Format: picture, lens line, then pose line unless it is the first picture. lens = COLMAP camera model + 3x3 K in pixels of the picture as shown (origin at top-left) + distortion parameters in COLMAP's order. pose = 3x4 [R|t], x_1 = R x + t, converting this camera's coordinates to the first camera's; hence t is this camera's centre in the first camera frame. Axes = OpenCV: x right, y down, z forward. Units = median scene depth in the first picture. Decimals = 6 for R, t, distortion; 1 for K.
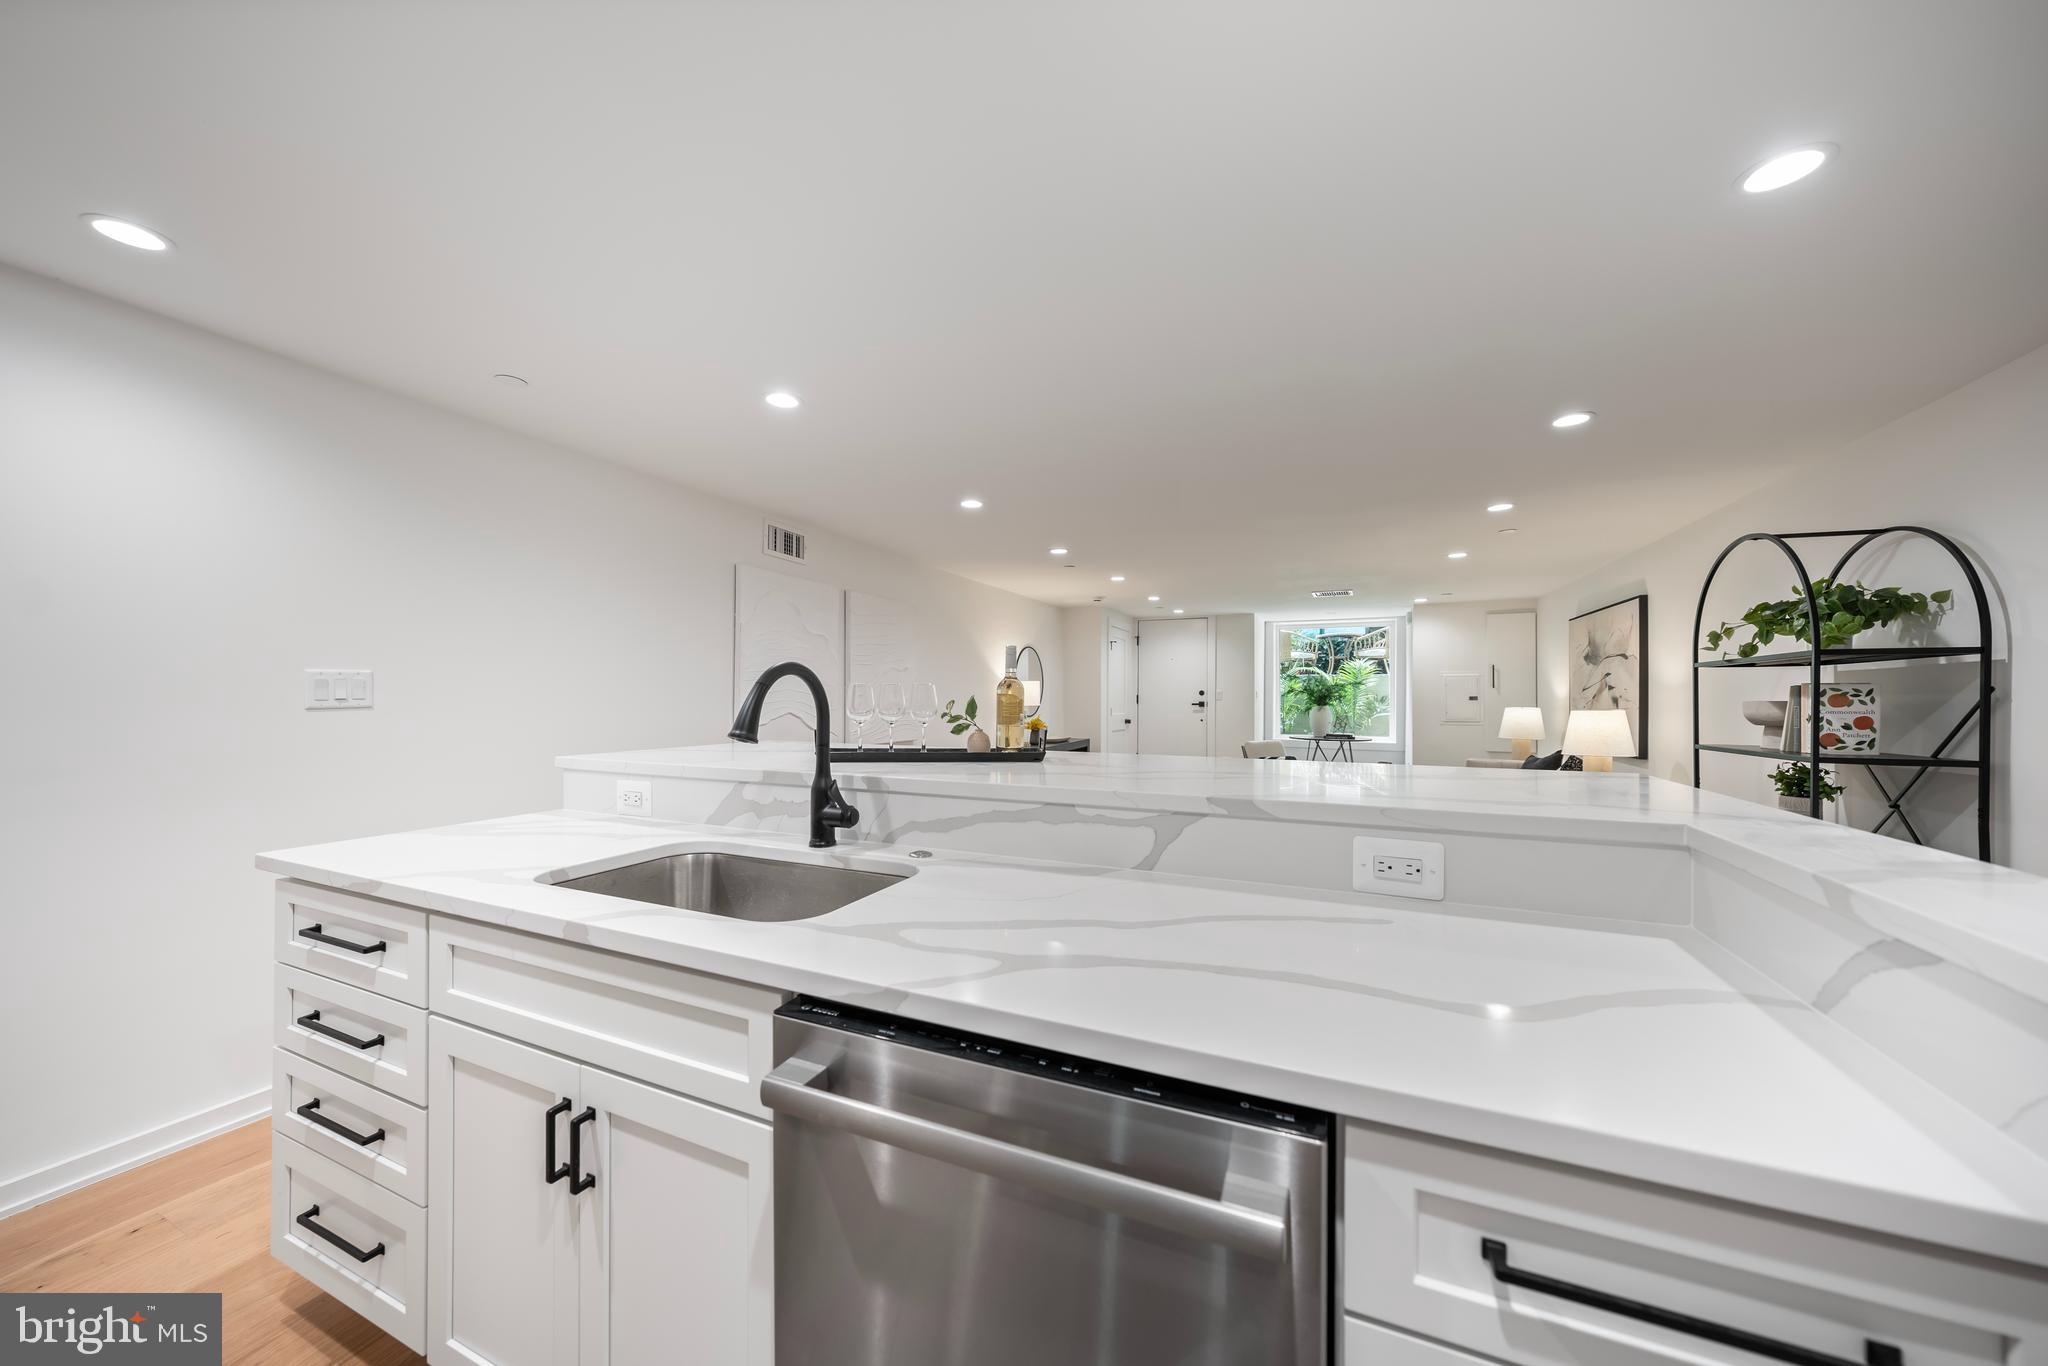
lens RADIAL K [[703.5, 0, 1008.7], [0, 703.5, 696.8], [0, 0, 1]] dist [-0.000982, -0.000259]
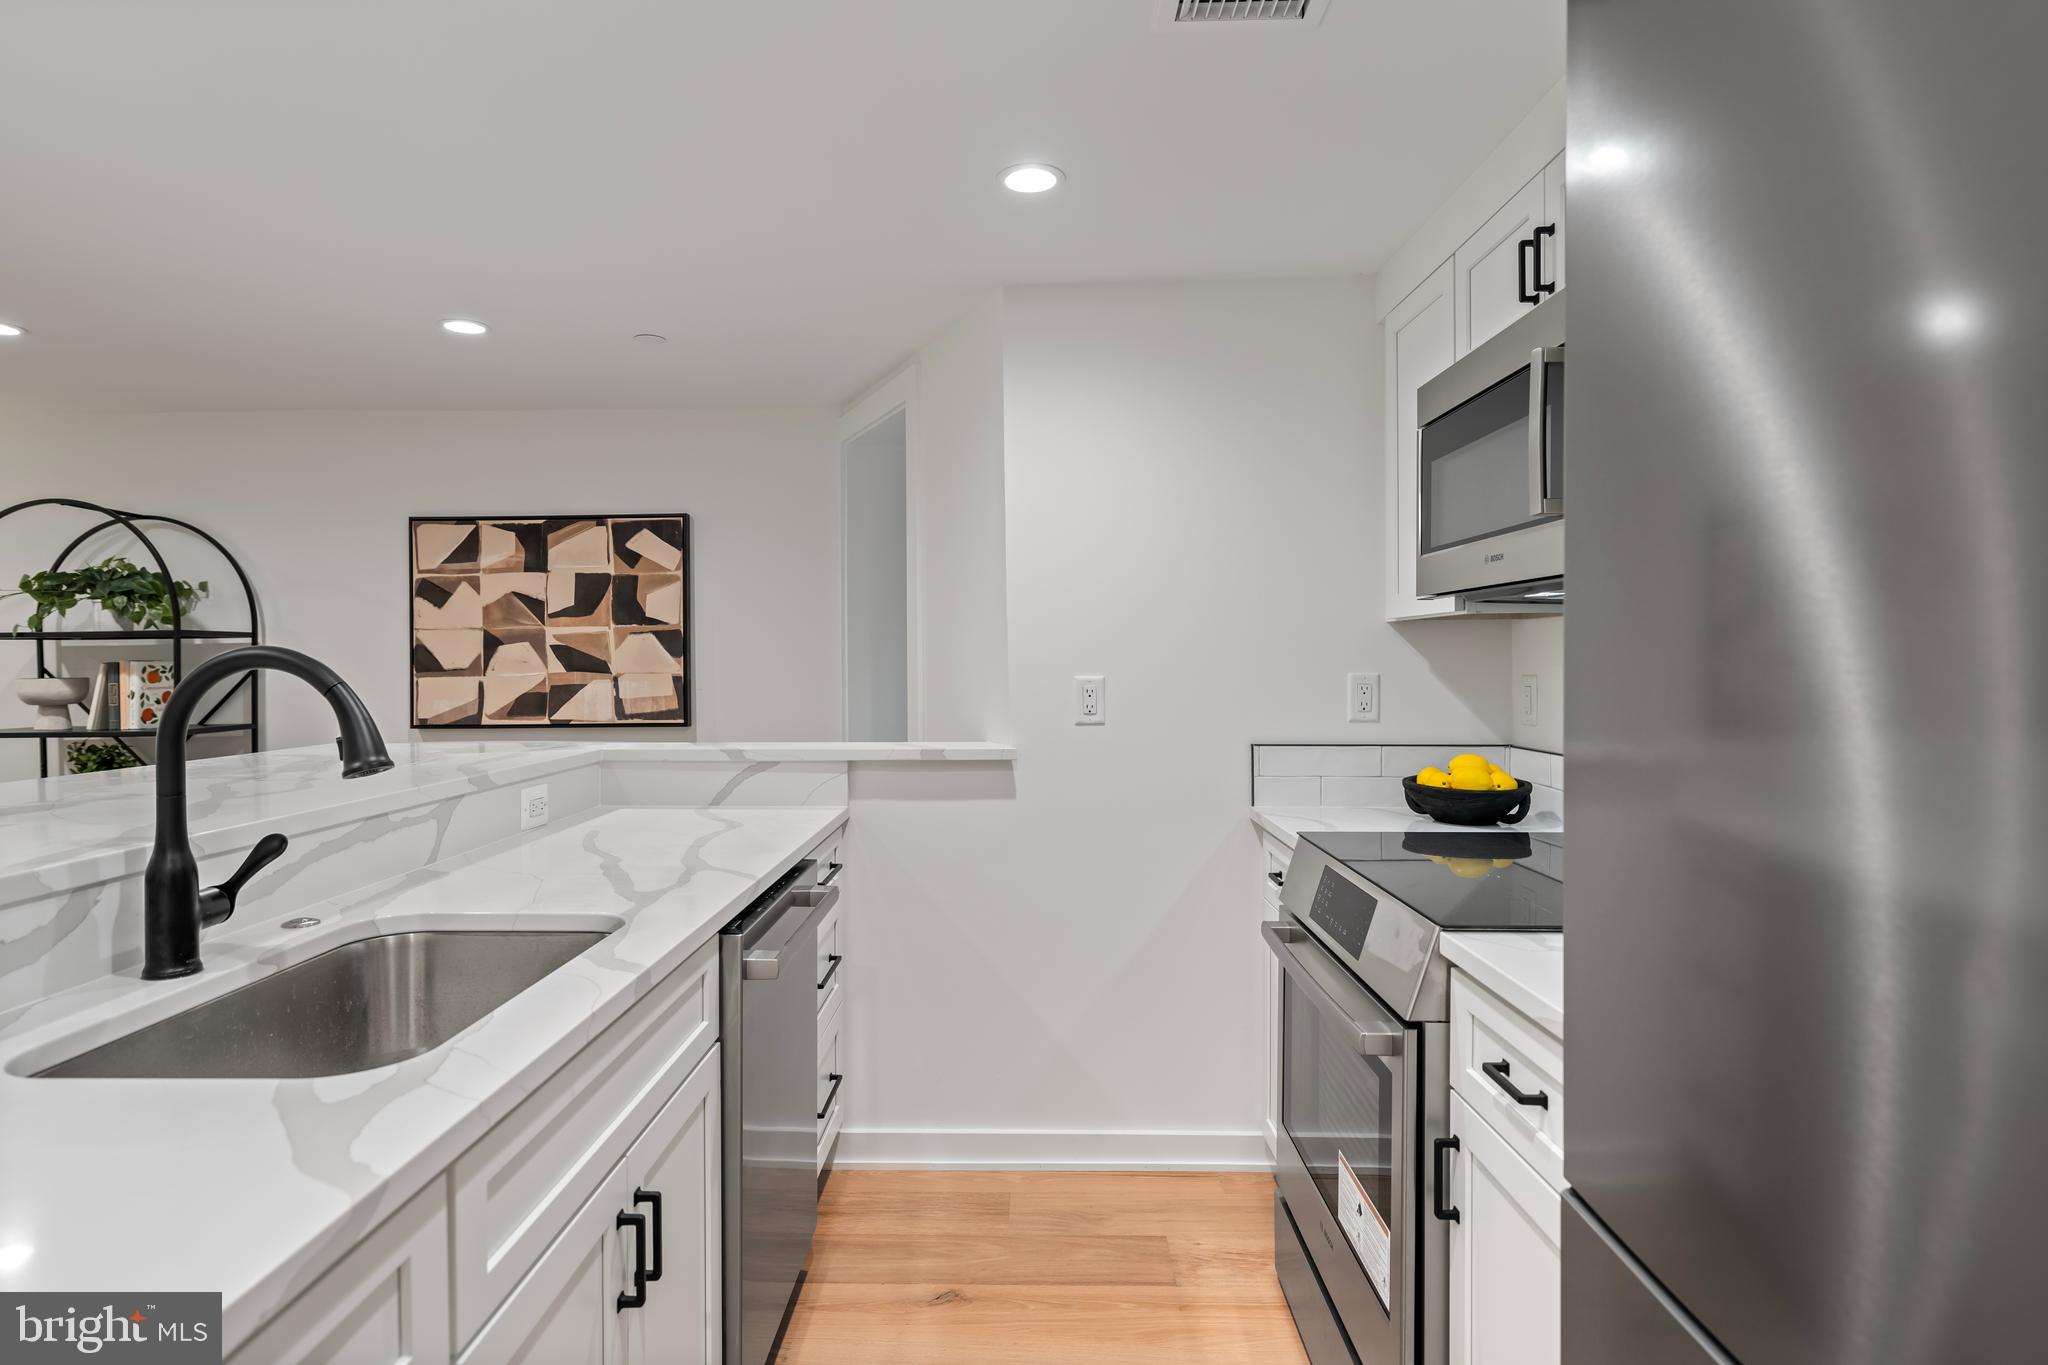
lens RADIAL K [[1088.3, 0, 1022.2], [0, 1088.3, 679.5], [0, 0, 1]] dist [0.000002, 0.003773]
pose [[-0.407891, -0.019172, 0.912829, -0.844979], [0.002986, 0.999746, 0.022332, -0.023651], [-0.913026, 0.011835, -0.407730, 0.475552]]
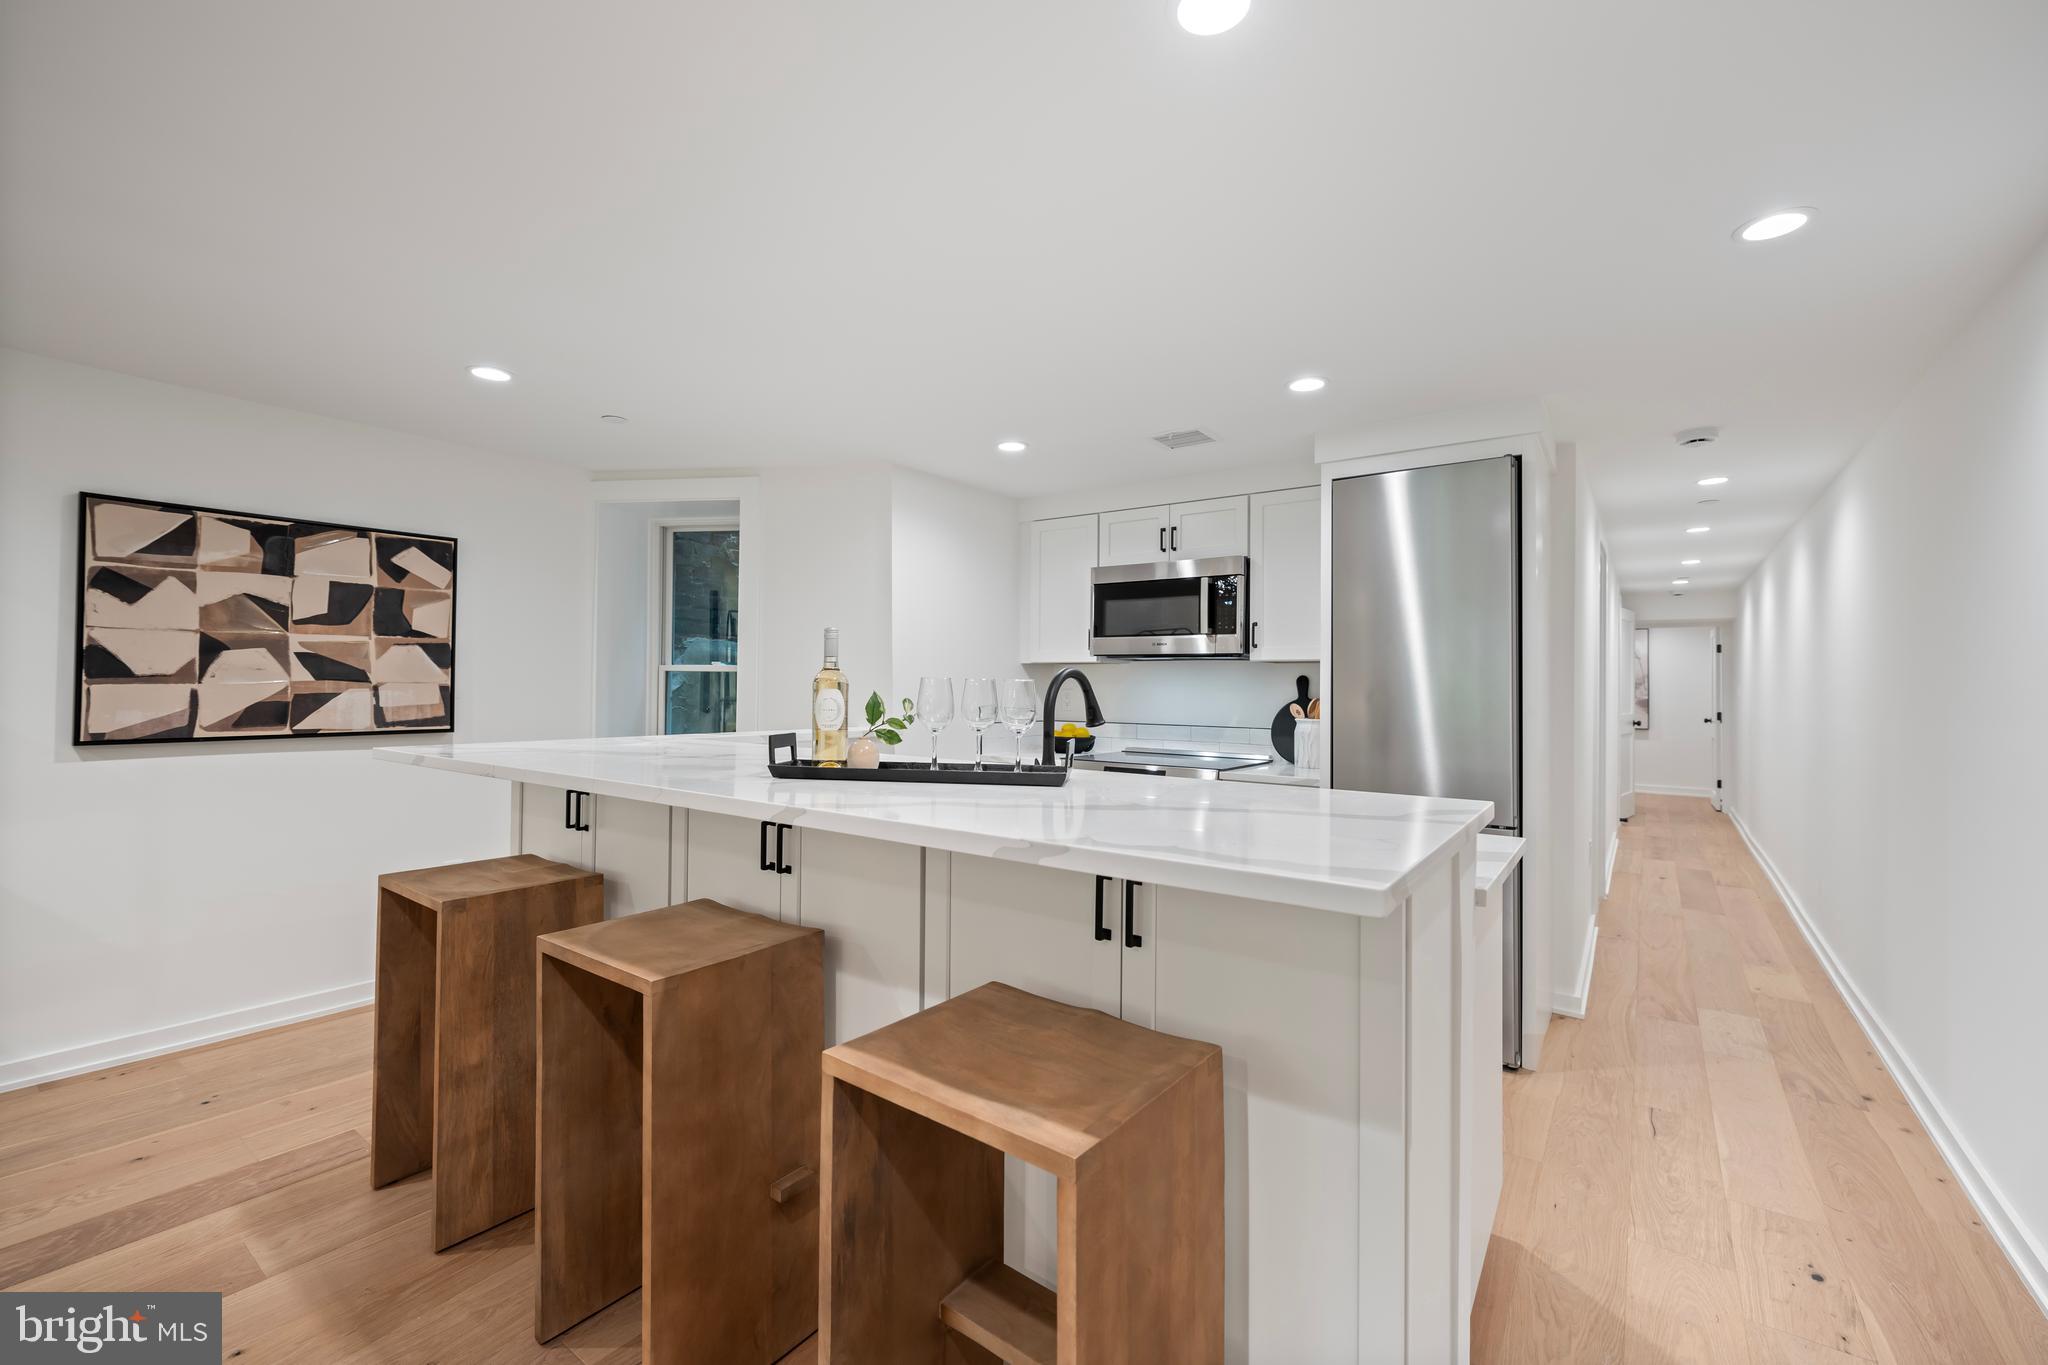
lens RADIAL K [[855.8, 0, 1022.2], [0, 855.8, 675.2], [0, 0, 1]] dist [0.002621, -0.001823]
pose [[-0.982165, -0.013917, 0.187507, -0.312791], [-0.016164, 0.999815, -0.010460, -0.011235], [-0.187326, -0.013304, -0.982208, 1.525949]]
